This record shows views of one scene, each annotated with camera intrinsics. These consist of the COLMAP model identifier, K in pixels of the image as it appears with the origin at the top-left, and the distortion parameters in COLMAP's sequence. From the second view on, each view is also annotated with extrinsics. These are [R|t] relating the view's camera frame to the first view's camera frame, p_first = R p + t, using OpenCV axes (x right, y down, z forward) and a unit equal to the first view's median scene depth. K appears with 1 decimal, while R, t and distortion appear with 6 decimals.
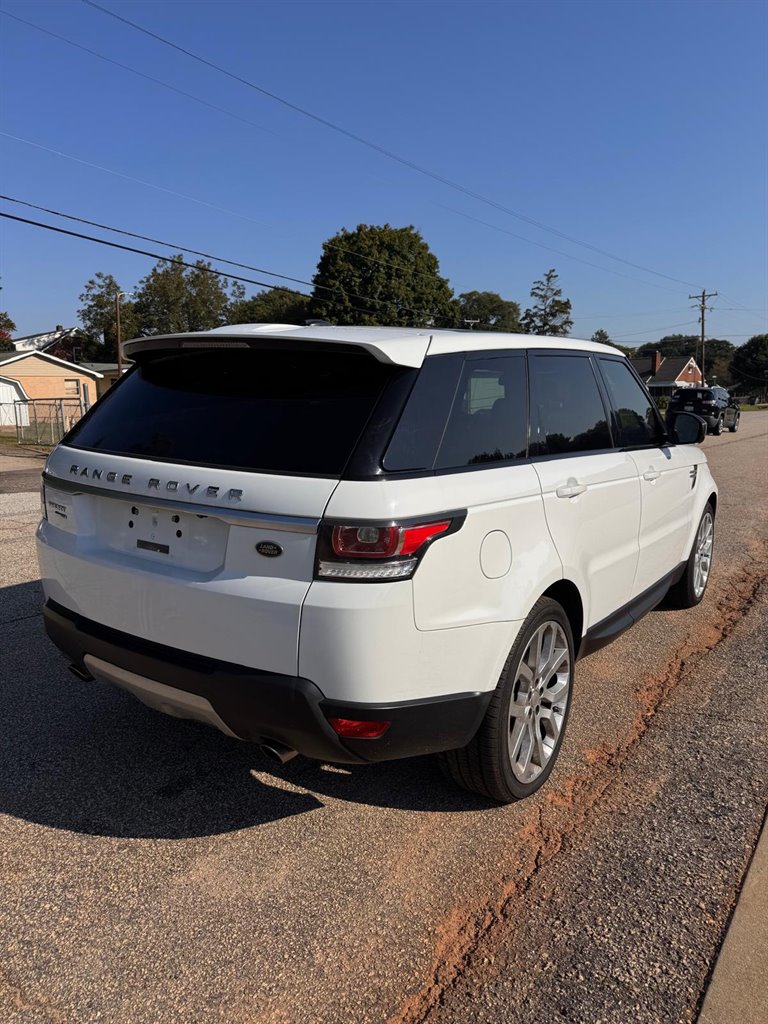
lens RADIAL K [[810.2, 0, 383.9], [0, 810.2, 532.6], [0, 0, 1]] dist [0.035011, -0.000033]
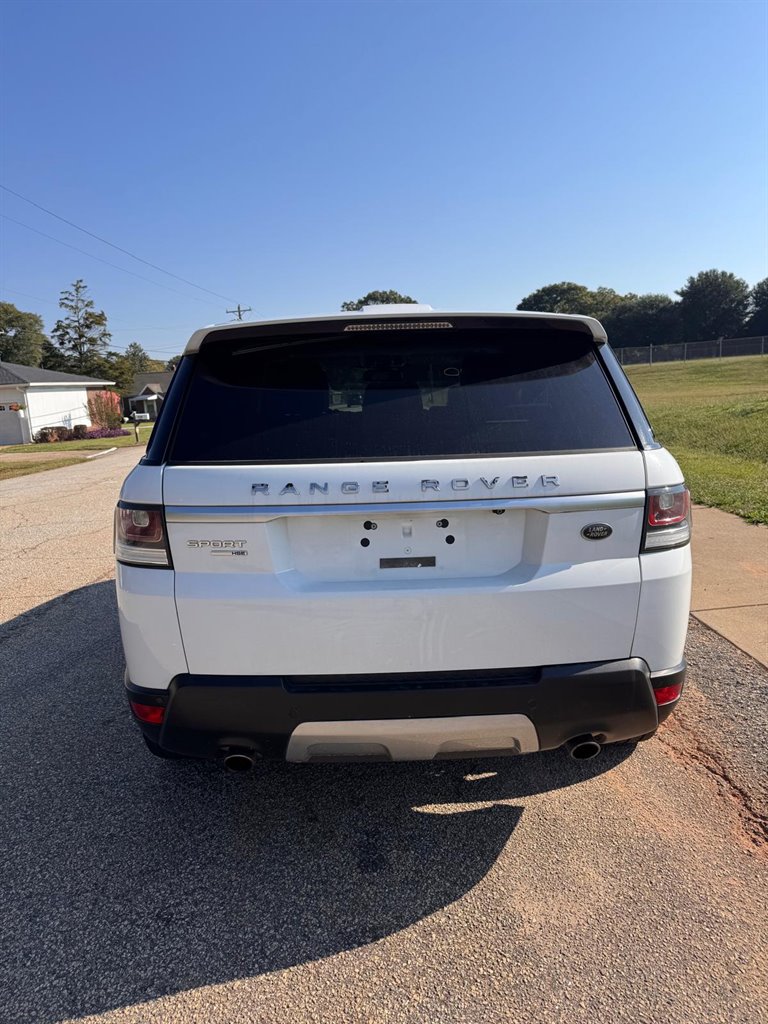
lens RADIAL K [[803.3, 0, 384.0], [0, 803.3, 512.0], [0, 0, 1]] dist [0.008276, -0.001949]
pose [[0.764745, -0.135449, 0.629935, -0.152672], [0.163216, 0.986491, 0.013970, -0.009271], [-0.623318, 0.092132, 0.776522, 0.069238]]
